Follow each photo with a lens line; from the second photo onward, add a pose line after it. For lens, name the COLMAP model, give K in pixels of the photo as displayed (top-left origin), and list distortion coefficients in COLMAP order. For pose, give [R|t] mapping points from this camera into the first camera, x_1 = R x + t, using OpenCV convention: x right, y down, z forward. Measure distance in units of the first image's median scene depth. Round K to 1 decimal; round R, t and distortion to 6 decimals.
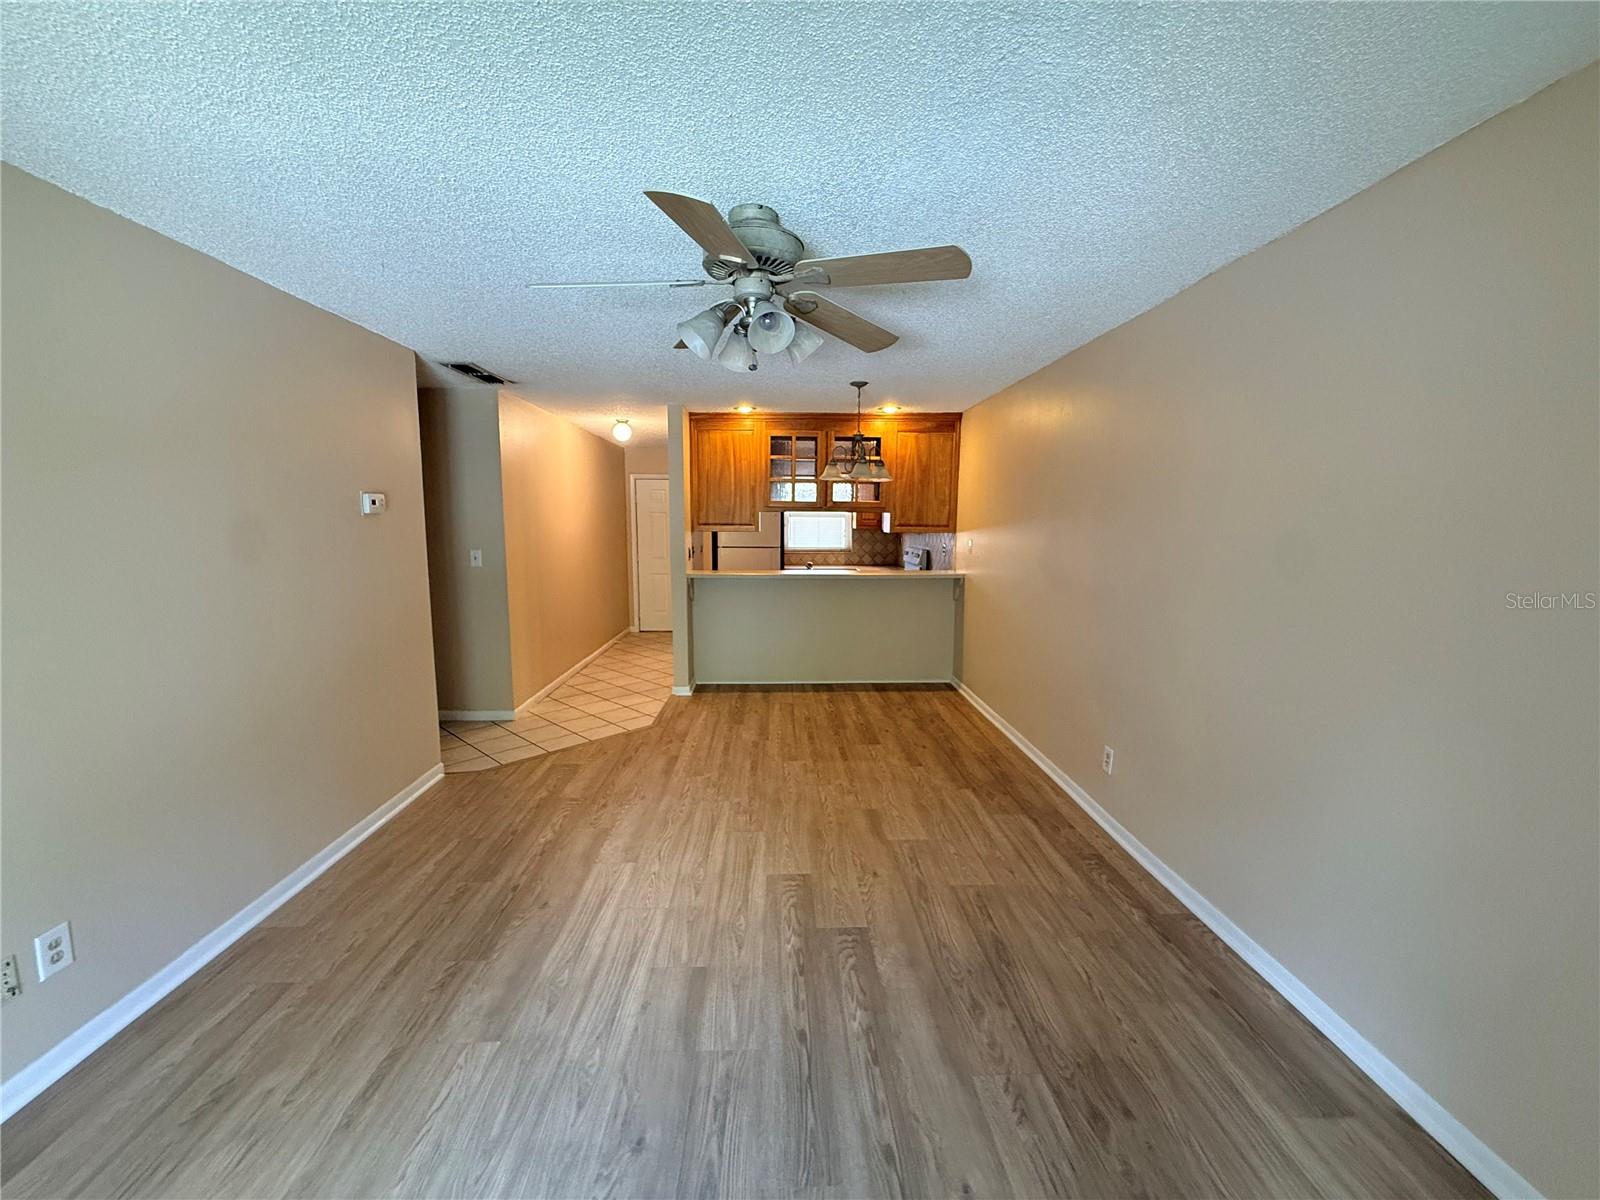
lens RADIAL K [[638.2, 0, 795.5], [0, 638.2, 599.8], [0, 0, 1]] dist [-0.001949, 0.000613]
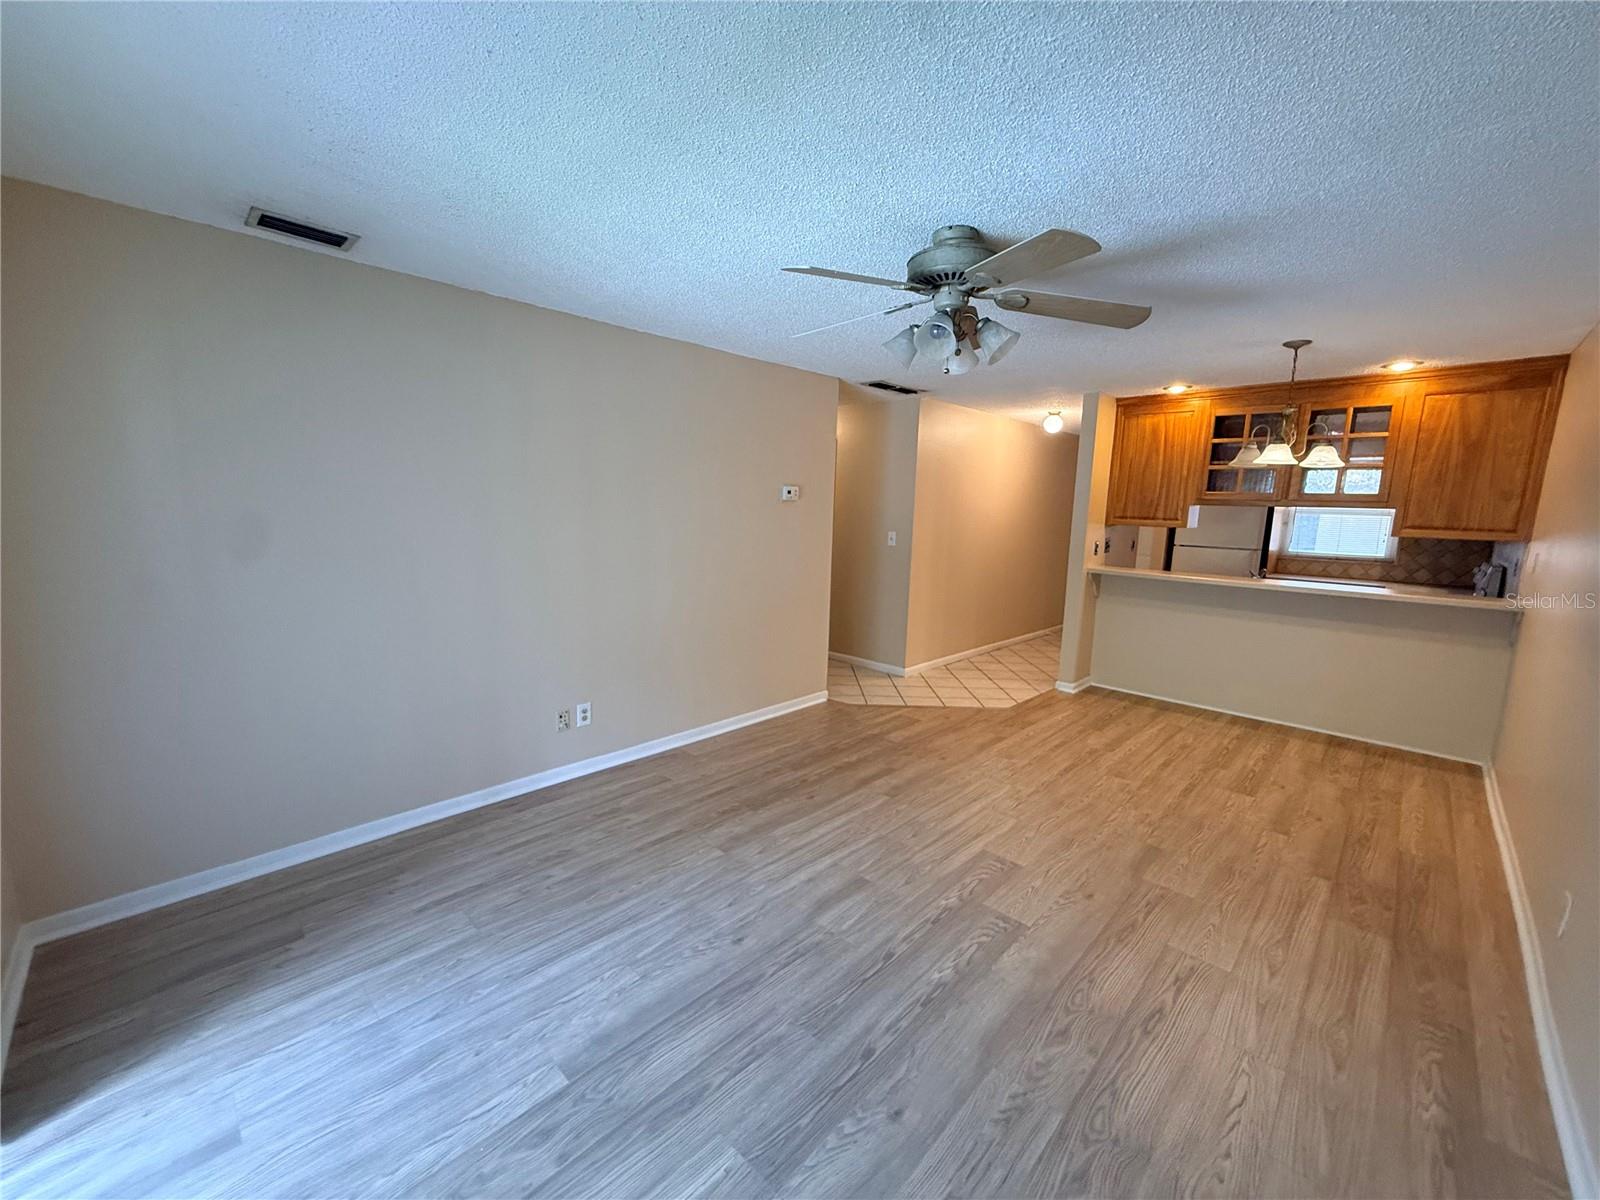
lens RADIAL K [[638.2, 0, 795.5], [0, 638.2, 599.8], [0, 0, 1]] dist [-0.001949, 0.000613]
pose [[0.691200, 0.121562, -0.712366, 0.377523], [-0.113115, 0.991799, 0.059492, -0.002147], [0.713756, 0.039458, 0.699282, 0.028963]]
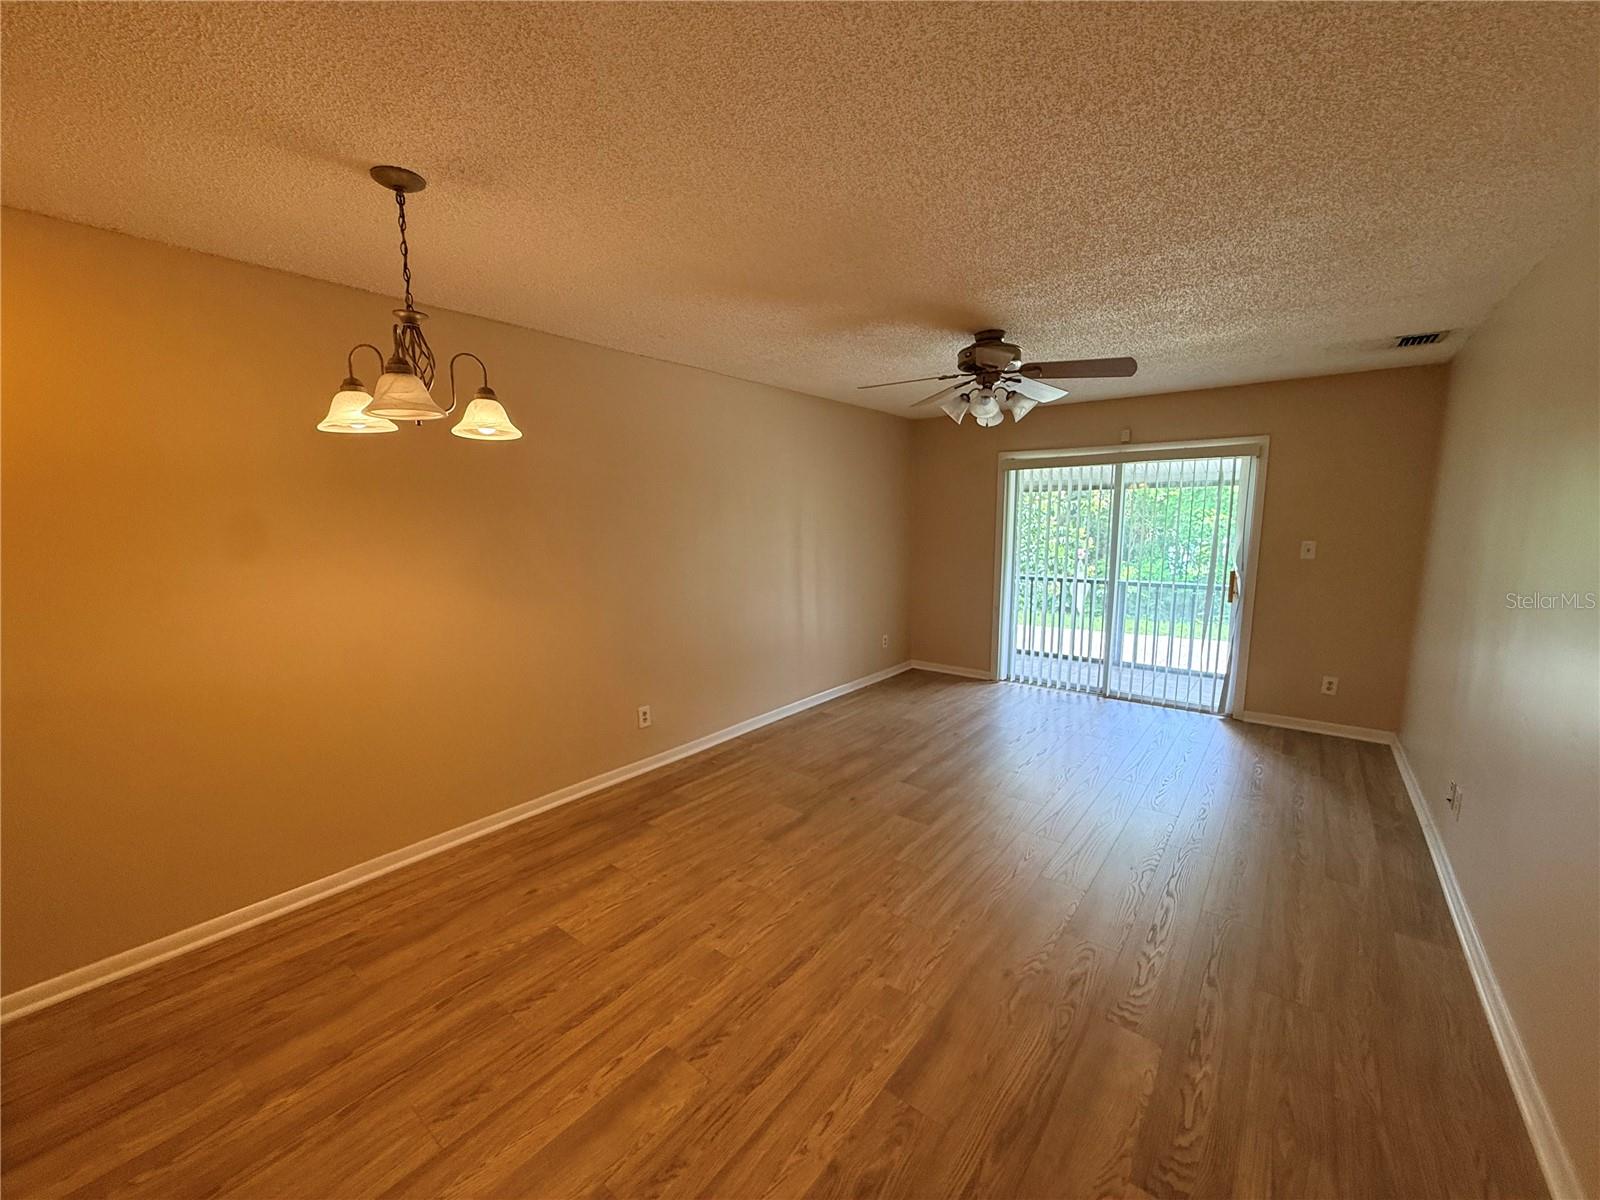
lens RADIAL K [[638.2, 0, 795.5], [0, 638.2, 599.8], [0, 0, 1]] dist [-0.001949, 0.000613]
pose [[-0.759868, -0.085263, 0.644462, -0.495592], [0.085841, 0.969520, 0.229481, -0.220834], [-0.644385, 0.229696, -0.729388, 1.650636]]
